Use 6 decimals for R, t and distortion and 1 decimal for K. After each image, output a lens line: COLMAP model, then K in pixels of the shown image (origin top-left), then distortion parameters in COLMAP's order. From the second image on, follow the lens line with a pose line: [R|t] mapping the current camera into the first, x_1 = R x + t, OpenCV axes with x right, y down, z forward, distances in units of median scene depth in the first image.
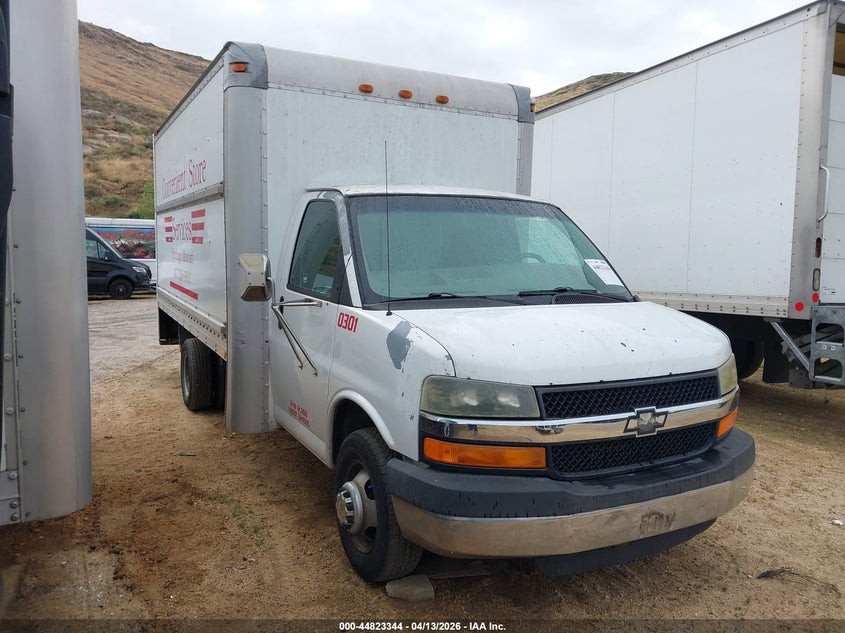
lens RADIAL K [[676.0, 0, 422.5], [0, 676.0, 316.5], [0, 0, 1]] dist [0.008681, 0.001410]
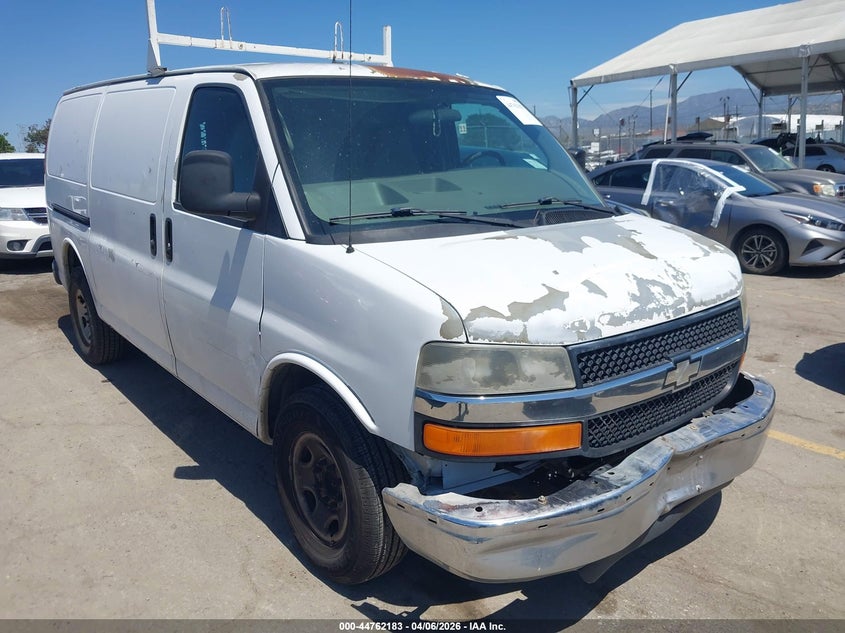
lens RADIAL K [[676.0, 0, 422.5], [0, 676.0, 316.5], [0, 0, 1]] dist [0.008681, 0.001410]
pose [[0.978284, -0.064742, 0.196899, -0.119173], [0.032057, 0.985795, 0.164866, -0.050214], [-0.204776, -0.154974, 0.966463, 0.262336]]
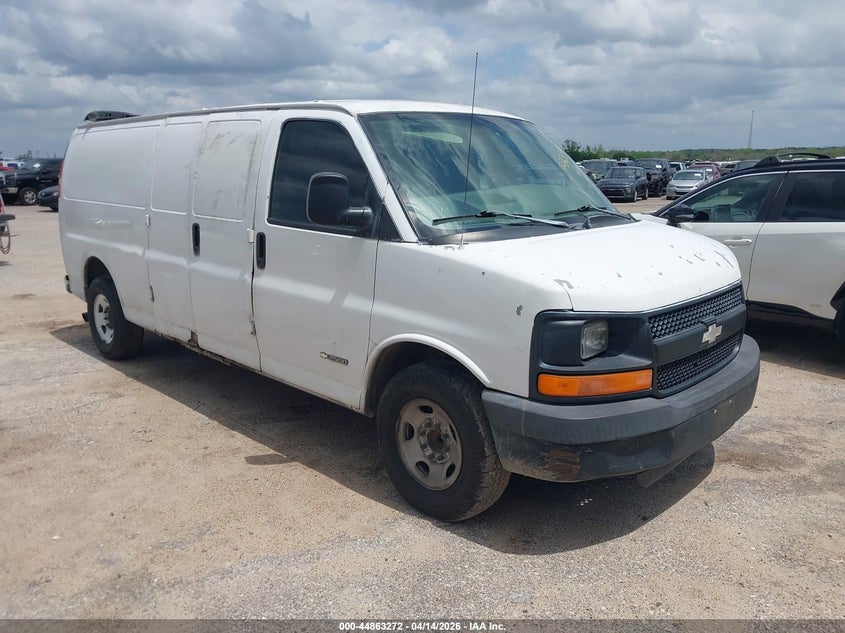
lens RADIAL K [[676.0, 0, 422.5], [0, 676.0, 316.5], [0, 0, 1]] dist [0.008681, 0.001410]
pose [[0.948731, -0.099151, 0.300132, -0.382740], [0.059252, 0.988482, 0.139256, -0.042384], [-0.310482, -0.114333, 0.943678, 0.123507]]
